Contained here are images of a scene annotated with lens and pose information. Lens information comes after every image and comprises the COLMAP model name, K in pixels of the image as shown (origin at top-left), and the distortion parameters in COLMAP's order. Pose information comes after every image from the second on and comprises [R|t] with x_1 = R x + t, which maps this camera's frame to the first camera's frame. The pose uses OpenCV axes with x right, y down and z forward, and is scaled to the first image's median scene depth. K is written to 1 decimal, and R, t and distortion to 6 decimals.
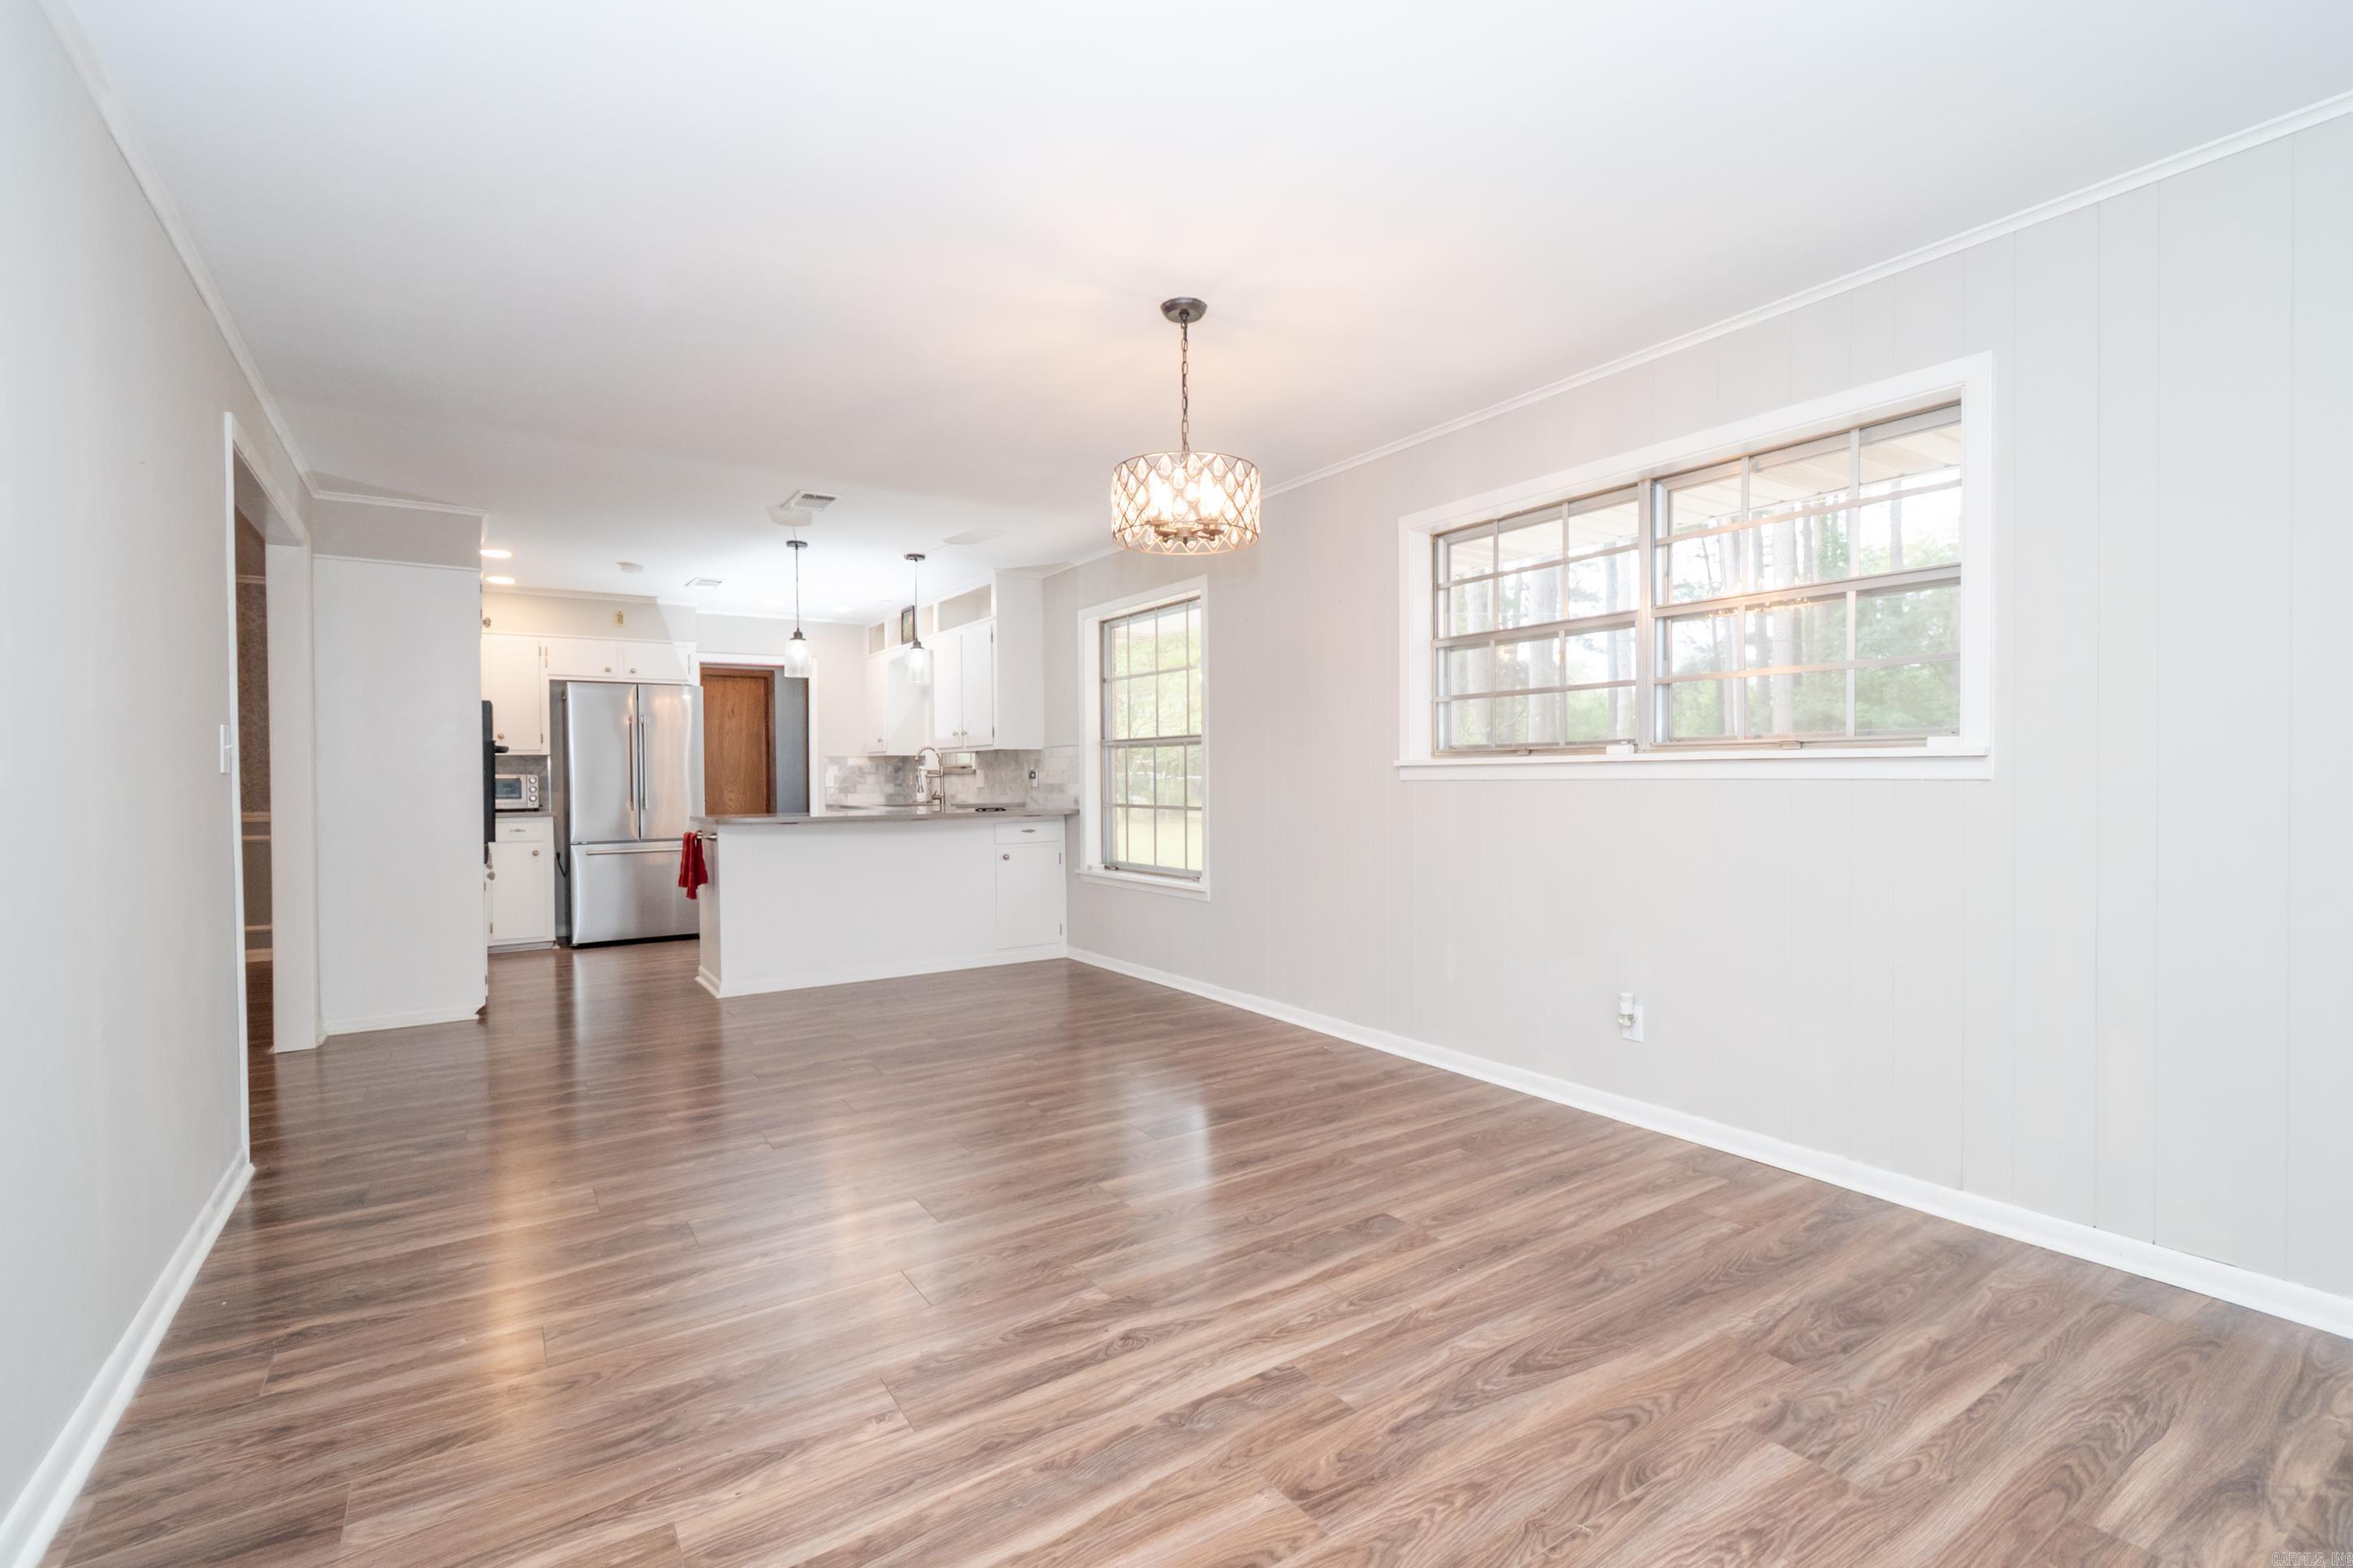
lens RADIAL K [[1047.6, 0, 1196.8], [0, 1047.6, 784.9], [0, 0, 1]] dist [0.007792, -0.000649]
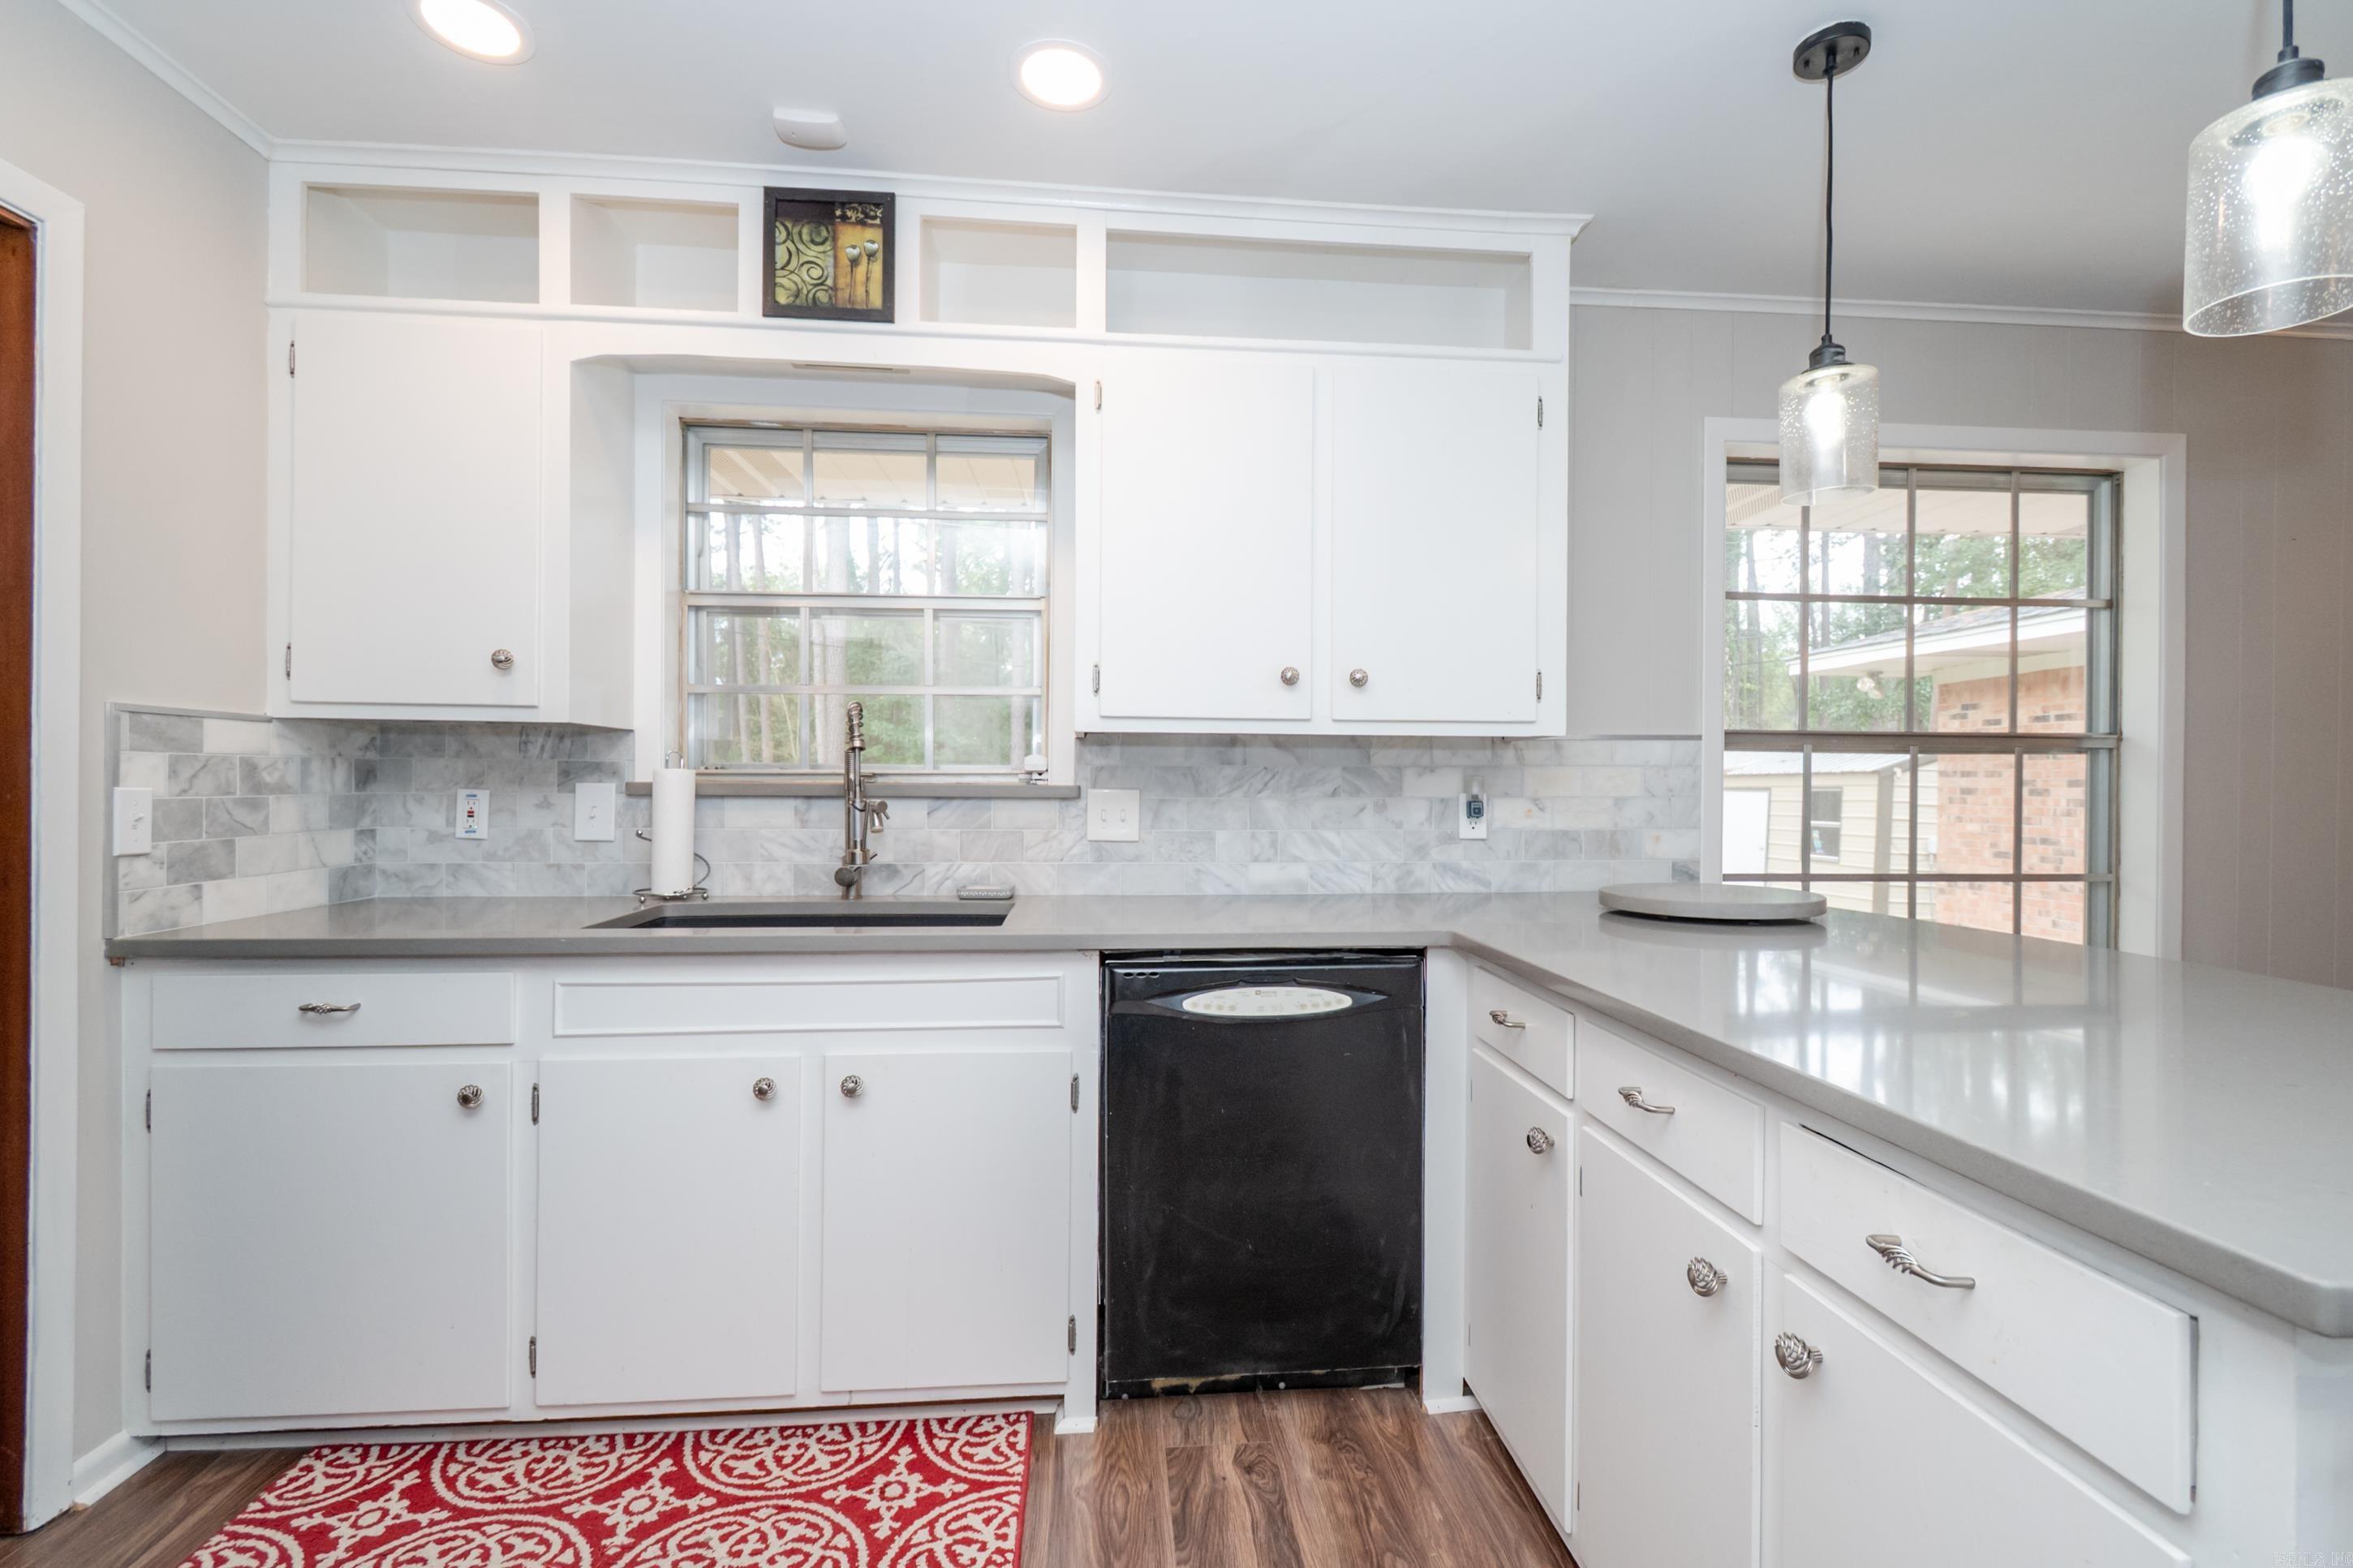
lens RADIAL K [[1047.6, 0, 1185.0], [0, 1047.6, 793.0], [0, 0, 1]] dist [0.007792, -0.000649]
pose [[0.498712, 0.002905, 0.866763, -0.567000], [-0.003518, 0.999993, -0.001327, -0.013926], [-0.866760, -0.002387, 0.498719, 0.960371]]
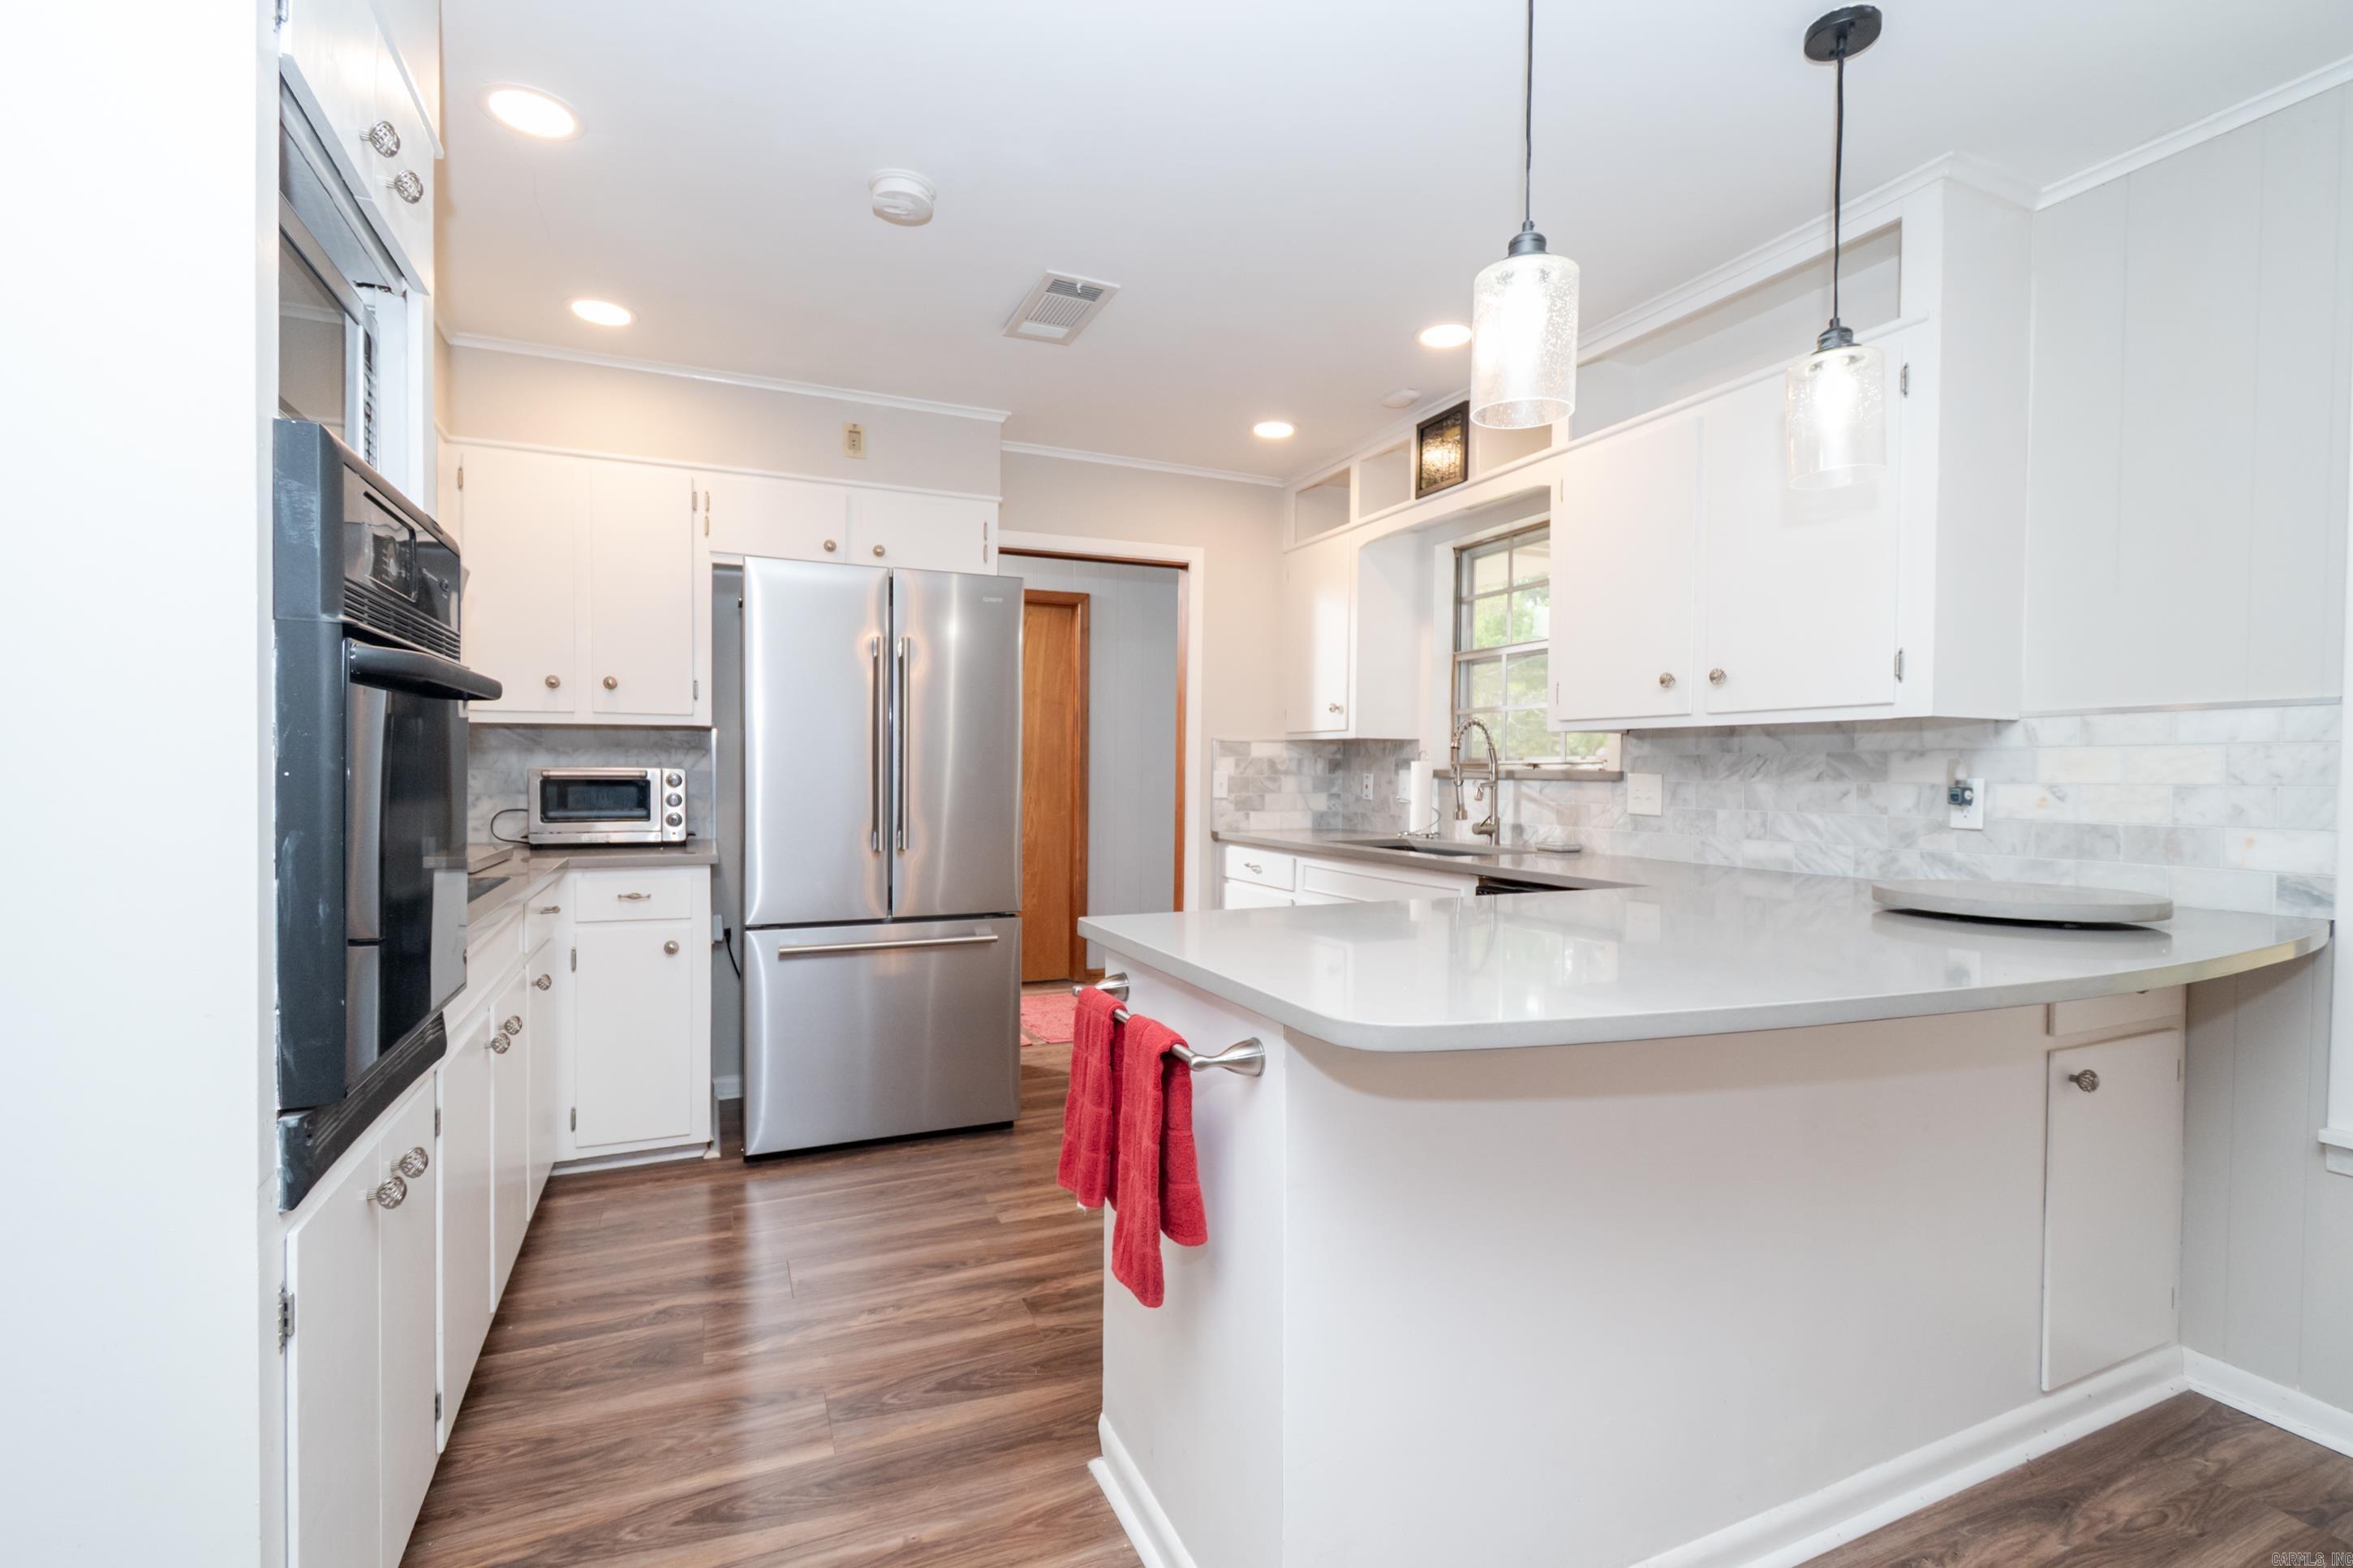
lens RADIAL K [[1047.6, 0, 1159.5], [0, 1047.6, 781.1], [0, 0, 1]] dist [0.007792, -0.000649]
pose [[0.980891, 0.016649, -0.193843, -0.372605], [-0.015920, 0.999859, 0.005316, -0.011319], [0.193904, -0.002129, 0.981018, 0.656618]]
